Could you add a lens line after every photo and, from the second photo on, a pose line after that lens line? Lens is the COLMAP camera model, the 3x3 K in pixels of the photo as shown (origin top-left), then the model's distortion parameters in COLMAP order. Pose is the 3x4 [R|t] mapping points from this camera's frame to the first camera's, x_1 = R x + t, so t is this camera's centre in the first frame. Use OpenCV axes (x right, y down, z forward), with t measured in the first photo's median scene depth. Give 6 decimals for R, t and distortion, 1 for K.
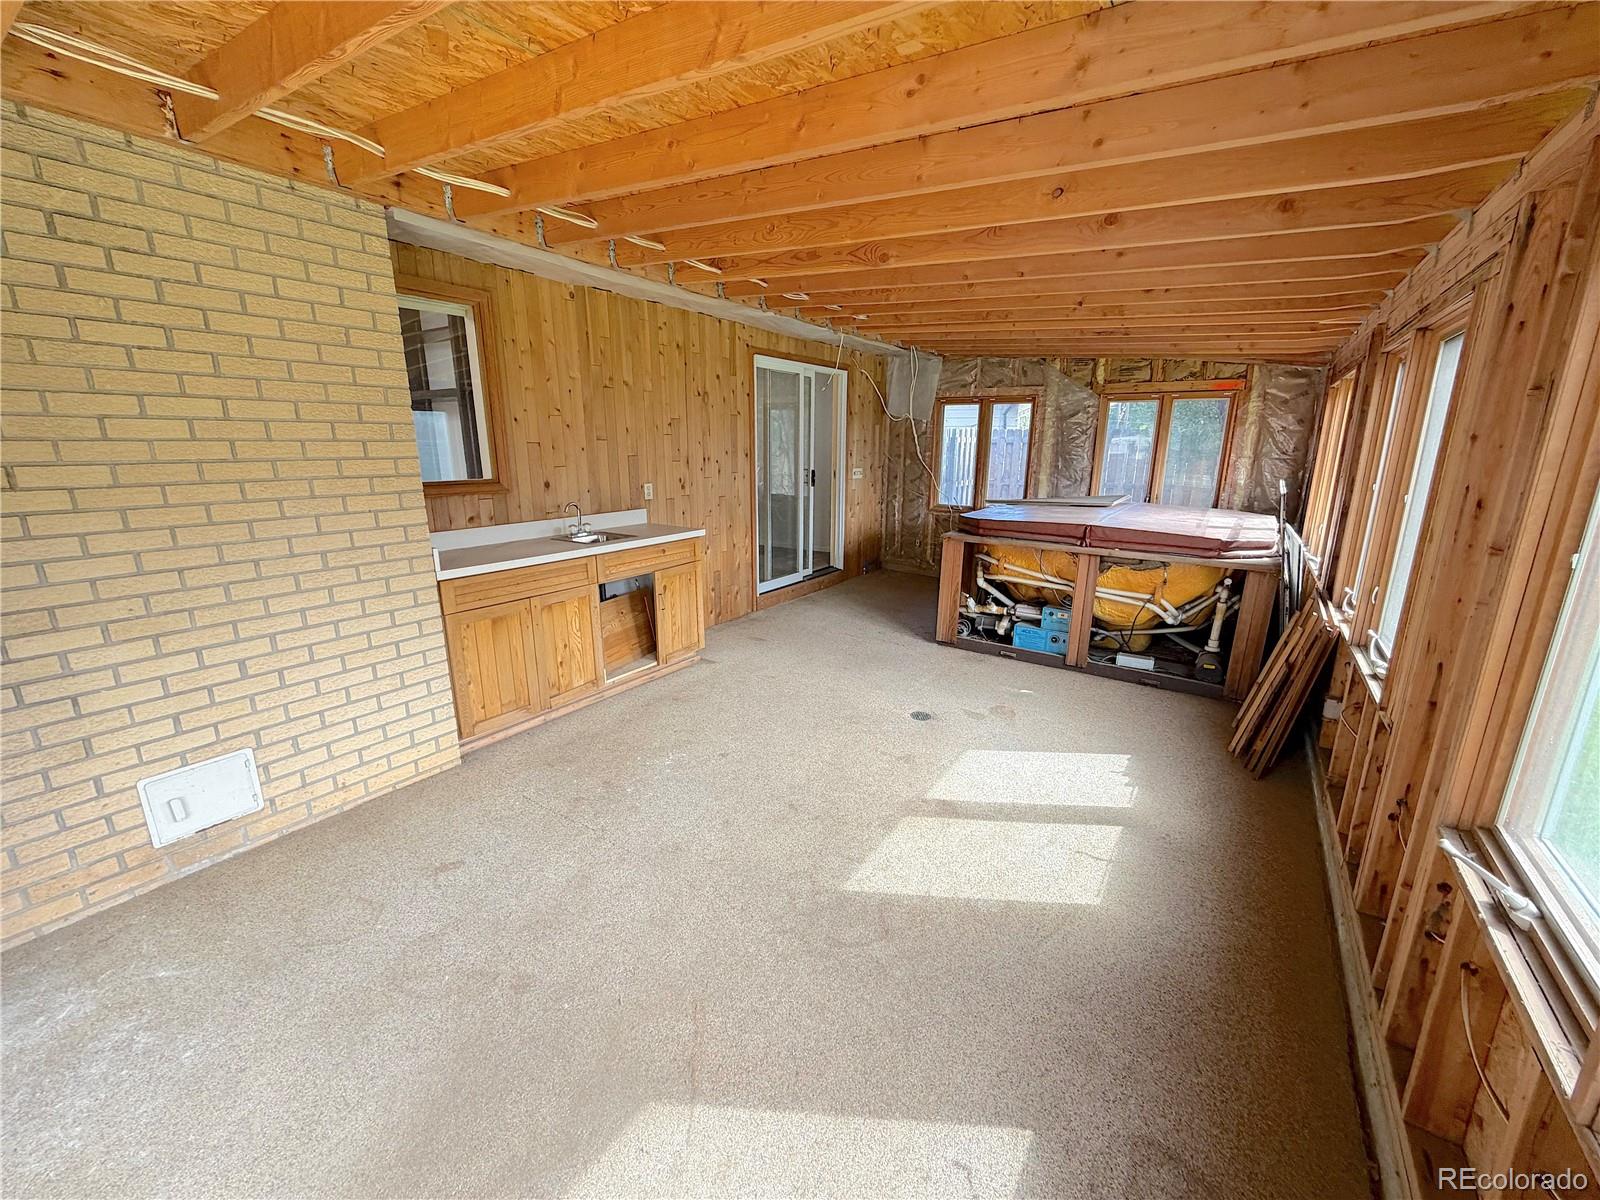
lens RADIAL K [[639.4, 0, 797.3], [0, 639.4, 599.5], [0, 0, 1]] dist [-0.001198, 0.000455]
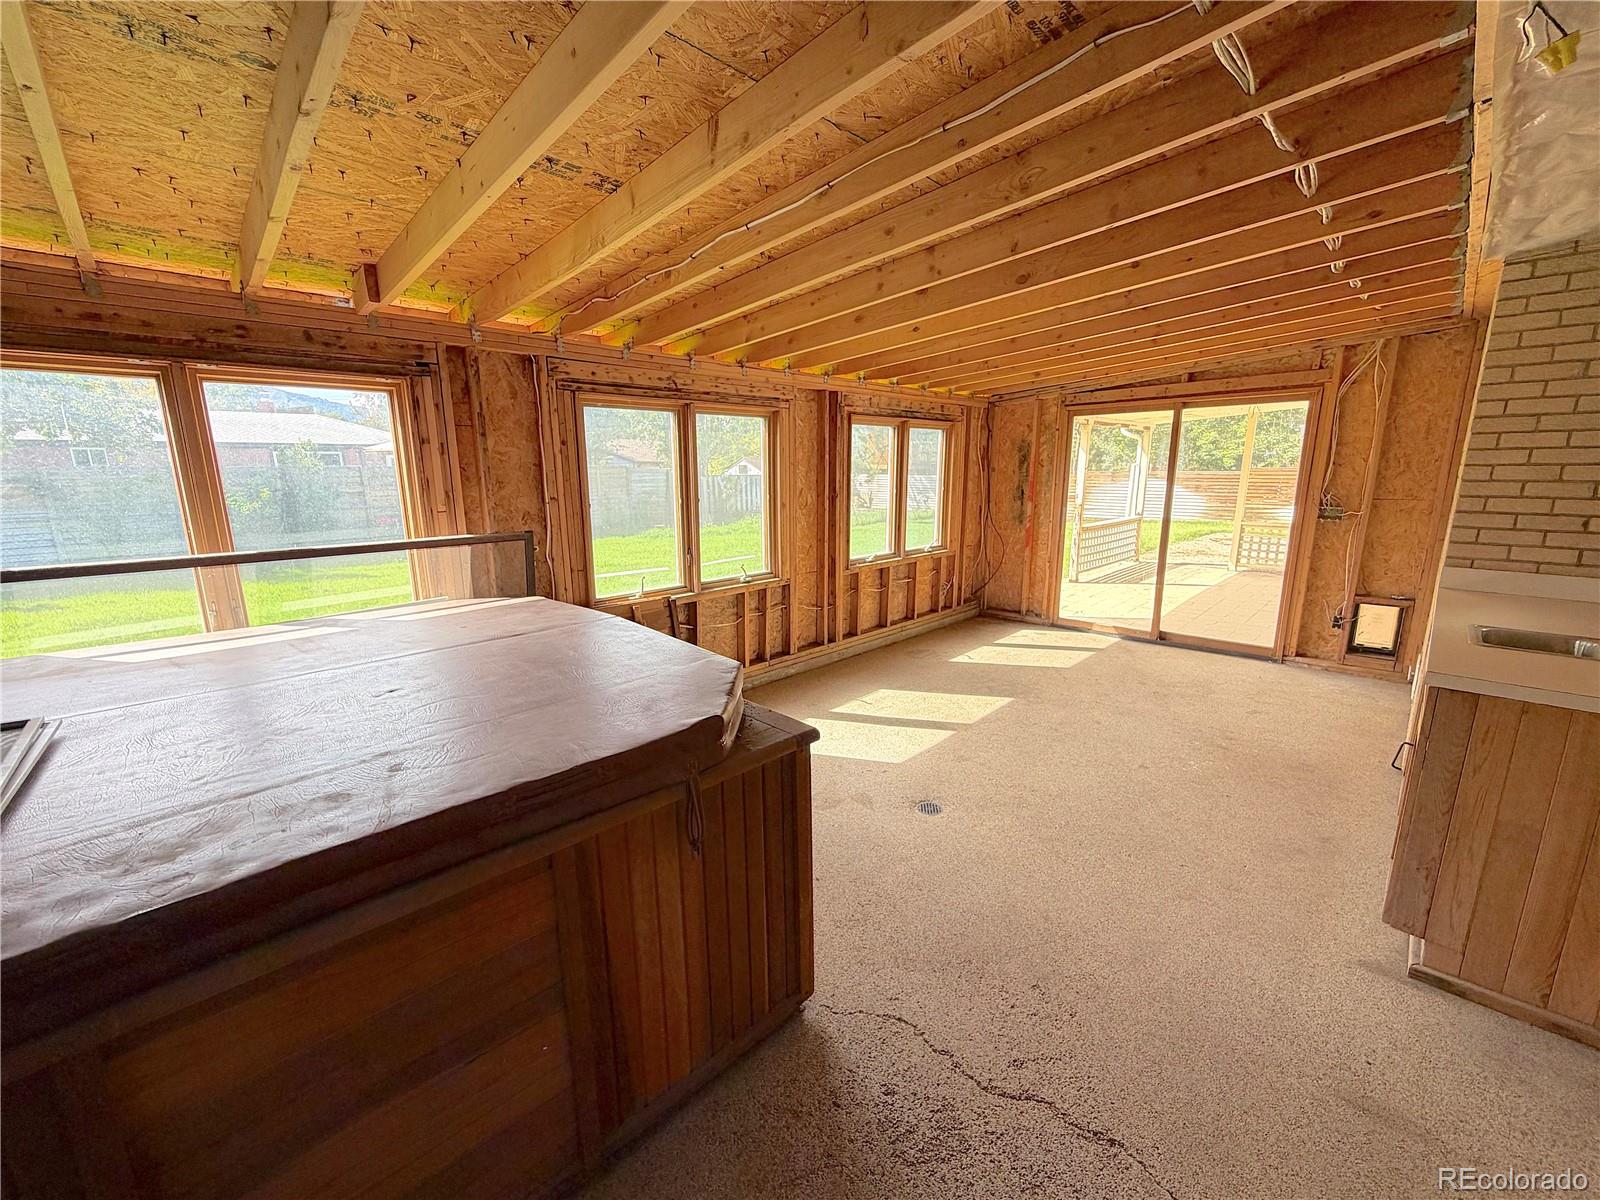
lens RADIAL K [[639.4, 0, 797.3], [0, 639.4, 599.5], [0, 0, 1]] dist [-0.001198, 0.000455]
pose [[-0.981911, -0.031932, 0.186630, 0.306642], [0.052429, 0.901280, 0.430053, -0.582309], [-0.181939, 0.432059, -0.883303, 2.311468]]
